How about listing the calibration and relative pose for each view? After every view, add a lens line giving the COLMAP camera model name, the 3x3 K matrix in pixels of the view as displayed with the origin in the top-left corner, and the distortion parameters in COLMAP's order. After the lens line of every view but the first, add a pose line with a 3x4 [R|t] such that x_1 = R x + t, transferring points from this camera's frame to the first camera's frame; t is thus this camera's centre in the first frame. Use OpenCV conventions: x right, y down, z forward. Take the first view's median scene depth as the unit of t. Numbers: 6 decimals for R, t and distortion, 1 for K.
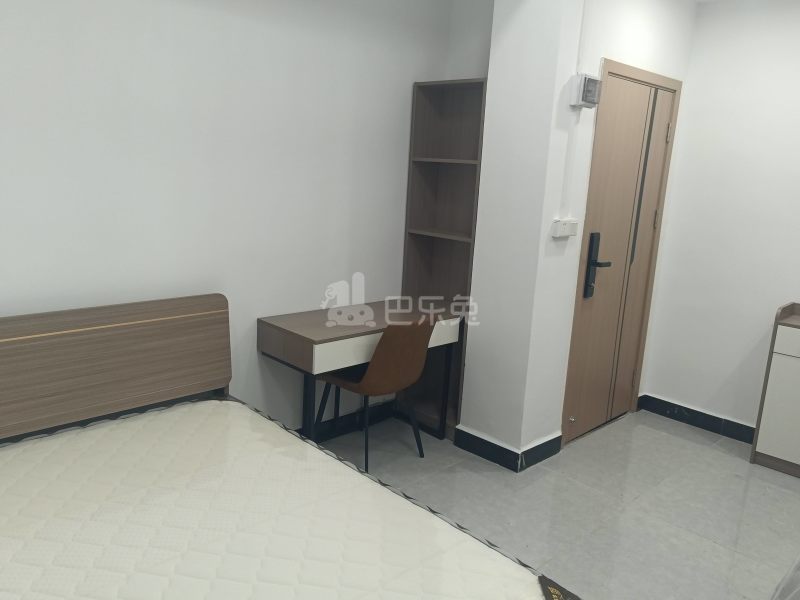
lens RADIAL K [[629.3, 0, 400.0], [0, 629.3, 300.0], [0, 0, 1]] dist [0.000127, -0.000244]
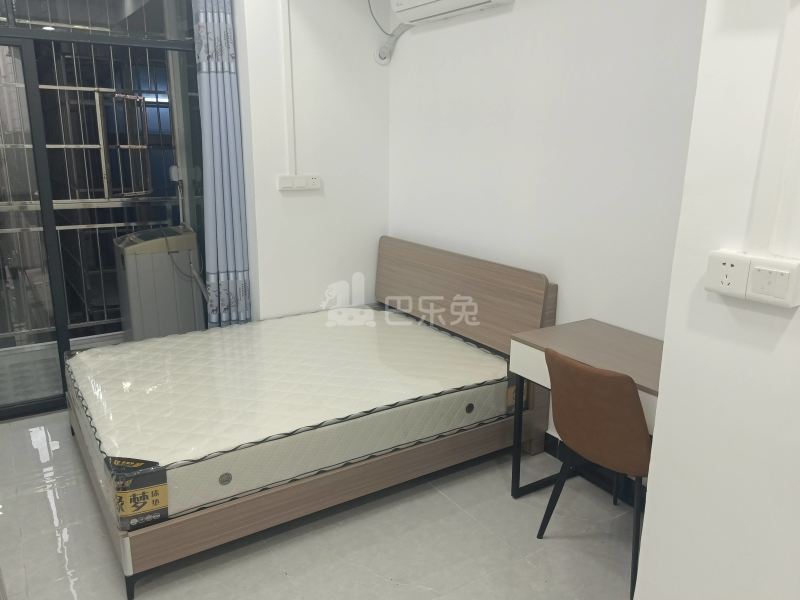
lens RADIAL K [[629.3, 0, 400.0], [0, 629.3, 300.0], [0, 0, 1]] dist [0.000127, -0.000244]
pose [[-0.202403, 0.189868, -0.960720, 0.216886], [-0.222382, 0.946485, 0.233905, -0.045630], [0.953719, 0.260990, -0.149348, 0.266574]]
